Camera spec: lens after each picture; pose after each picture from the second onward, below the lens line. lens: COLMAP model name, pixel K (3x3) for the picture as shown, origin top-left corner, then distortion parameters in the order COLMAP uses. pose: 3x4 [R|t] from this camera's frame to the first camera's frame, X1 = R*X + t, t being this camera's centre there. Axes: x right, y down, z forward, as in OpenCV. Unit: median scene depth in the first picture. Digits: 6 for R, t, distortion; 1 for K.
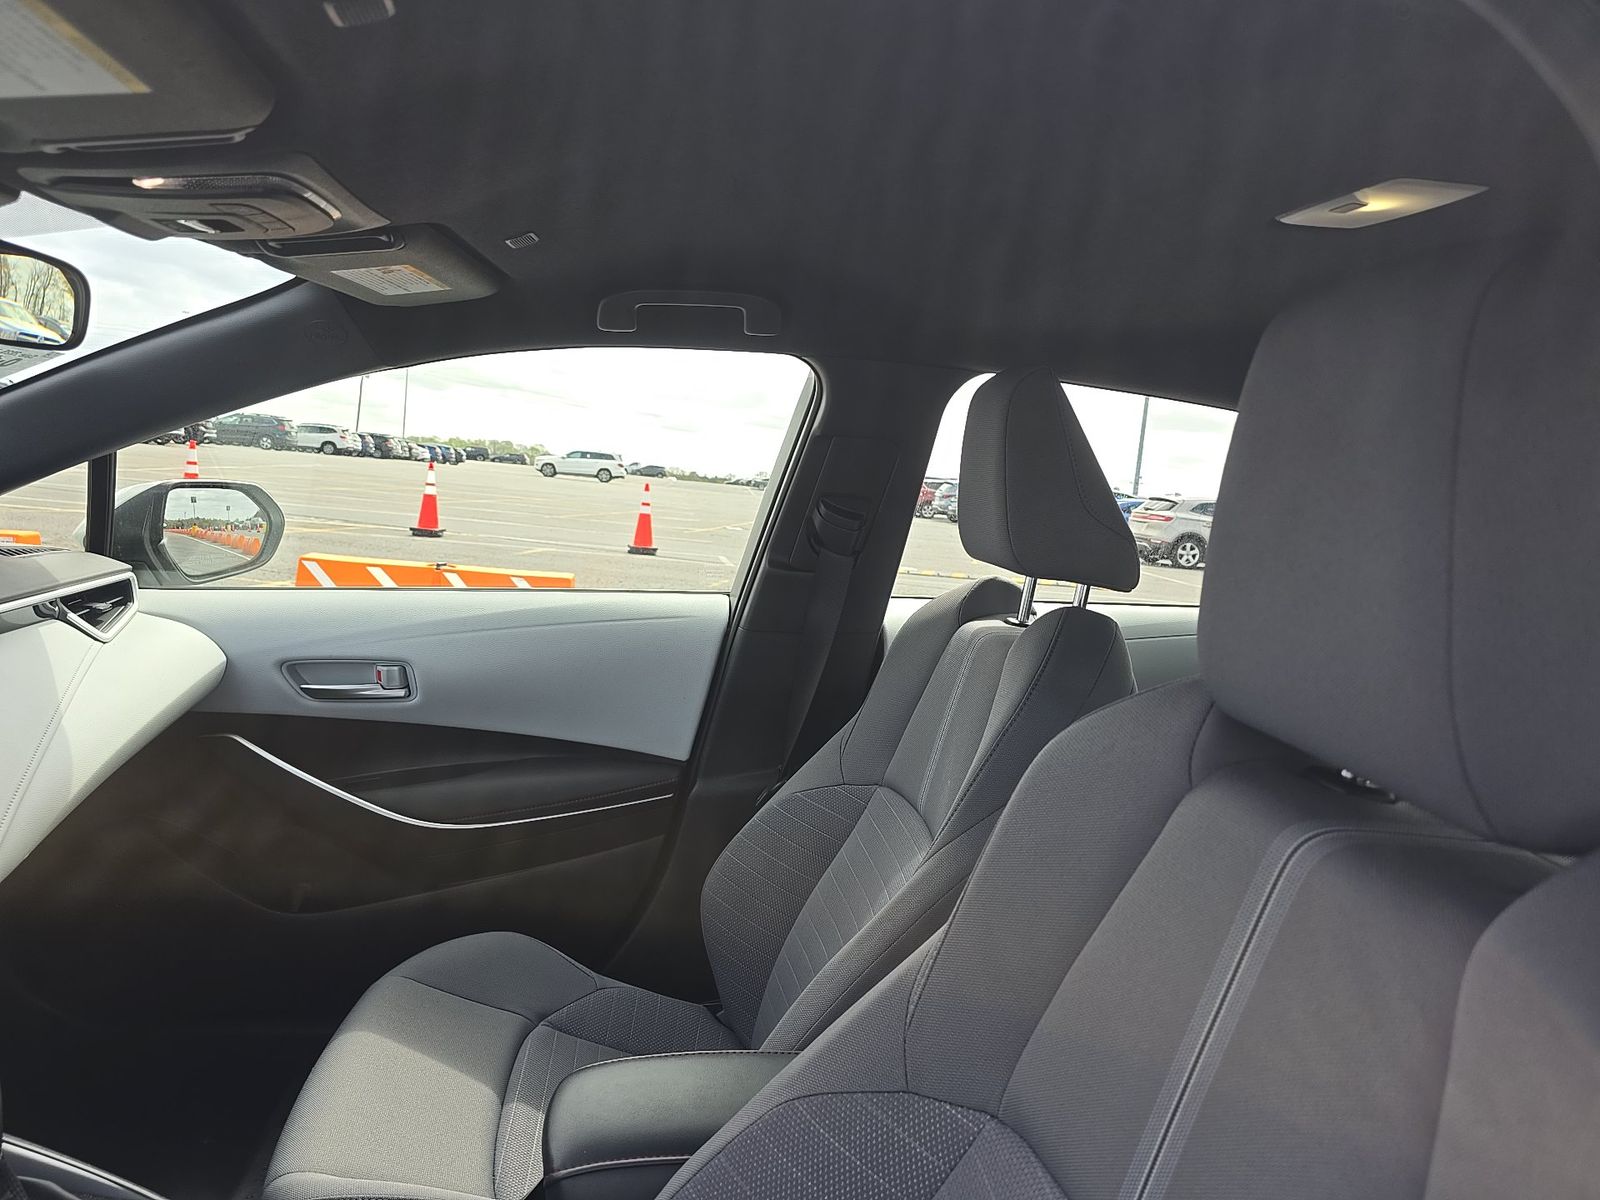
lens RADIAL K [[1080.0, 0, 804.3], [0, 1080.0, 589.3], [0, 0, 1]] dist [0.064981, -0.087277]
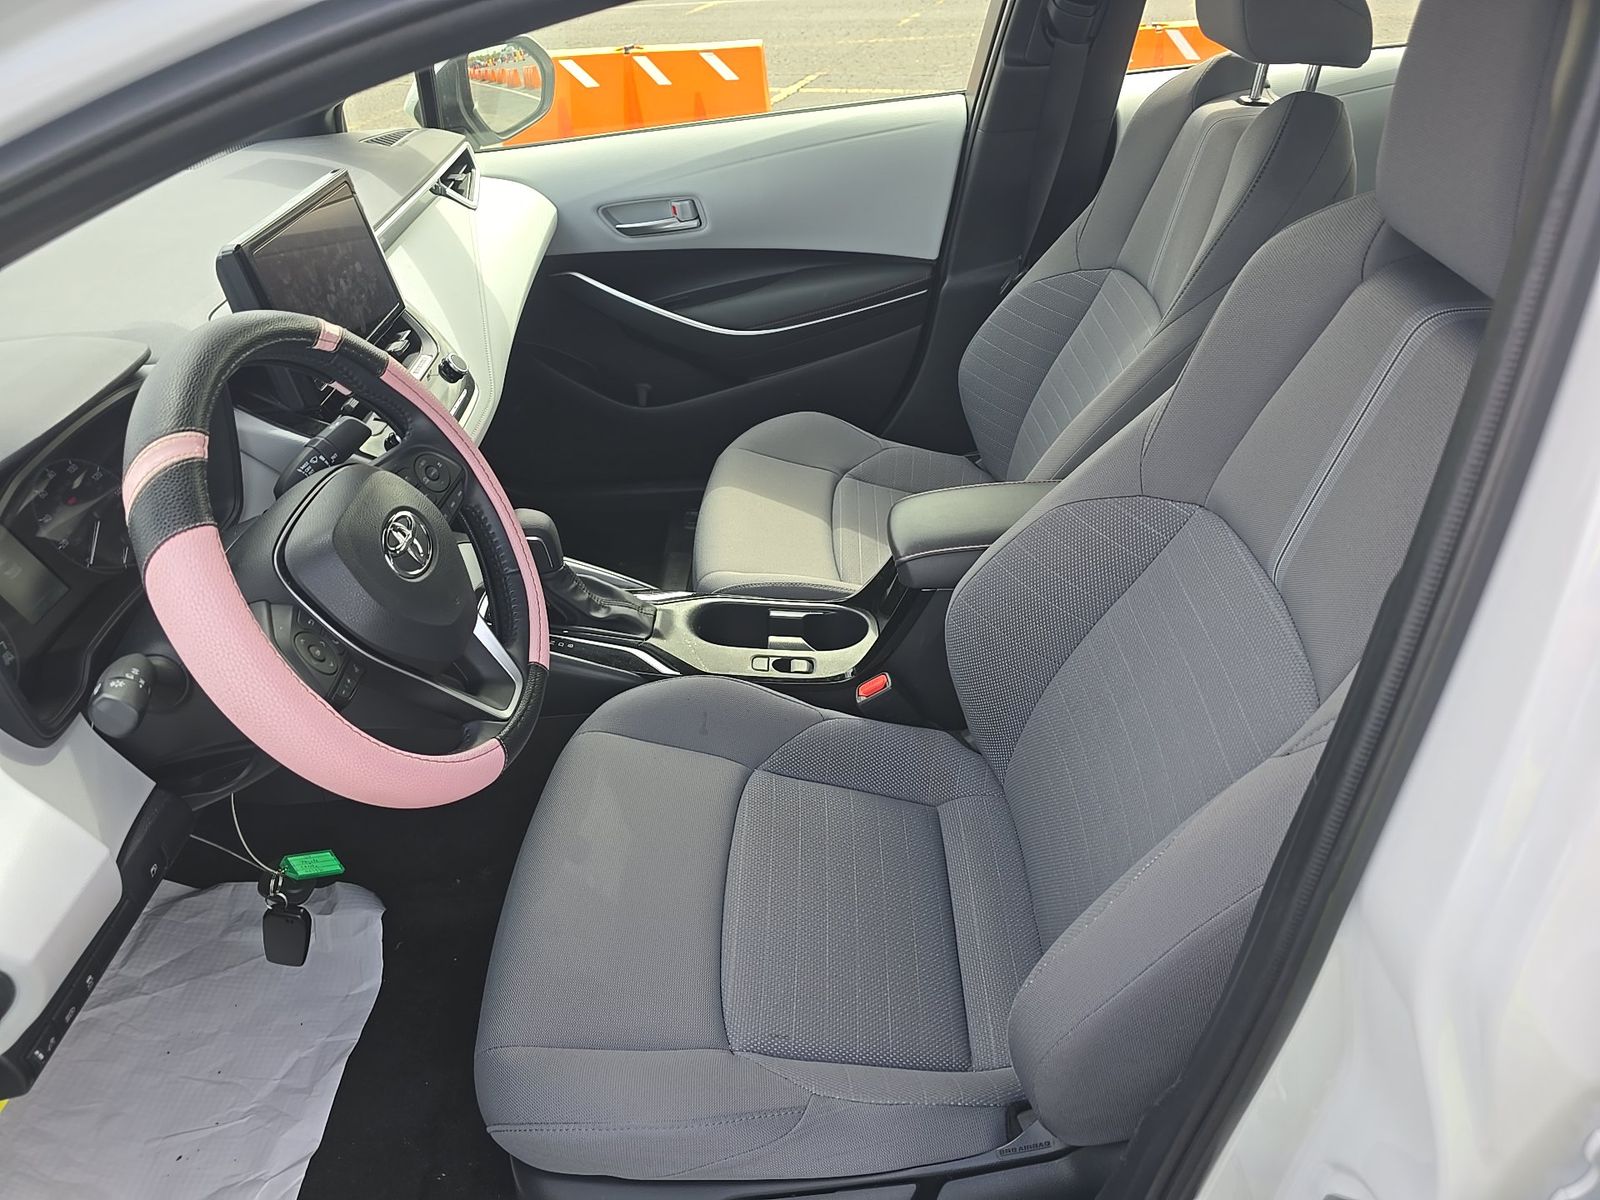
lens RADIAL K [[1080.0, 0, 804.3], [0, 1080.0, 589.3], [0, 0, 1]] dist [0.064981, -0.087277]
pose [[0.979733, -0.033361, -0.197511, -0.032534], [0.120856, 0.884791, 0.450043, -0.073235], [0.159742, -0.464792, 0.870891, -0.204864]]
